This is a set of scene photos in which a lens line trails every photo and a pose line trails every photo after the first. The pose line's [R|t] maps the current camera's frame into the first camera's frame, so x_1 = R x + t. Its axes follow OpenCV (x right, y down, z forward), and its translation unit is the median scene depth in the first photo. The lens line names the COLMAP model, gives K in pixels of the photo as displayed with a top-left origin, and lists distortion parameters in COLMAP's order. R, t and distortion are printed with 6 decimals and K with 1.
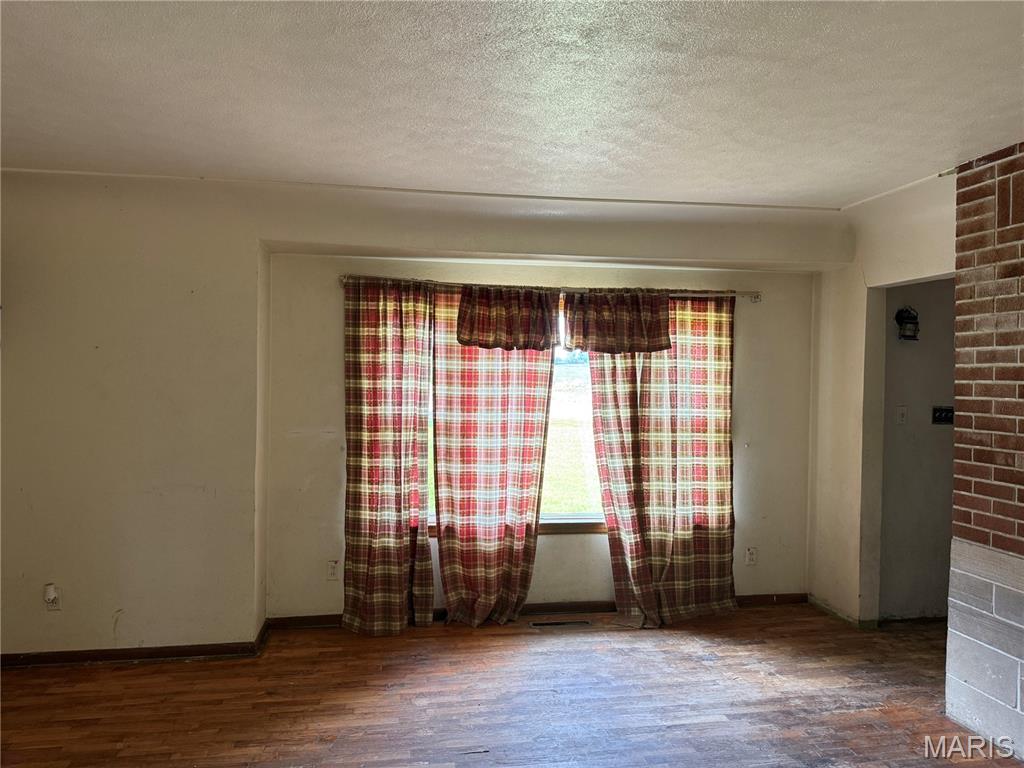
lens RADIAL K [[721.5, 0, 500.7], [0, 721.5, 388.1], [0, 0, 1]] dist [0.091045, -0.102368]
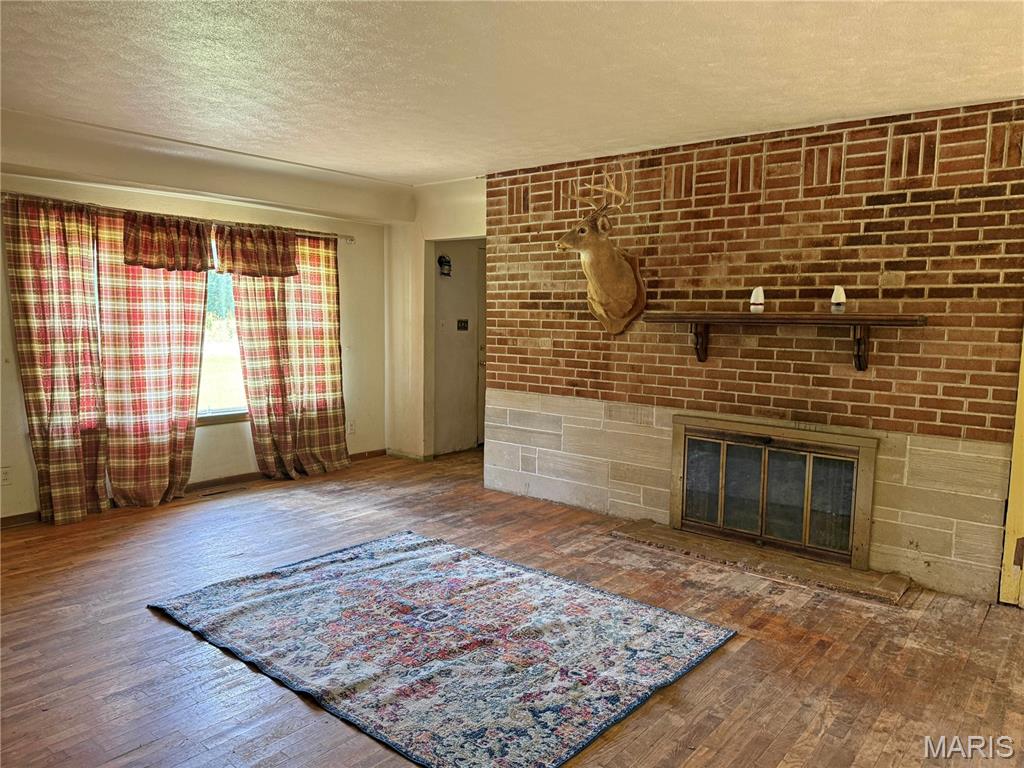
lens RADIAL K [[719.1, 0, 512.0], [0, 719.1, 384.0], [0, 0, 1]] dist [0.125281, -0.174142]
pose [[0.758983, -0.063557, 0.648001, -0.354121], [0.005284, 0.995793, 0.091481, 0.024388], [-0.651089, -0.066009, 0.756125, -0.272069]]
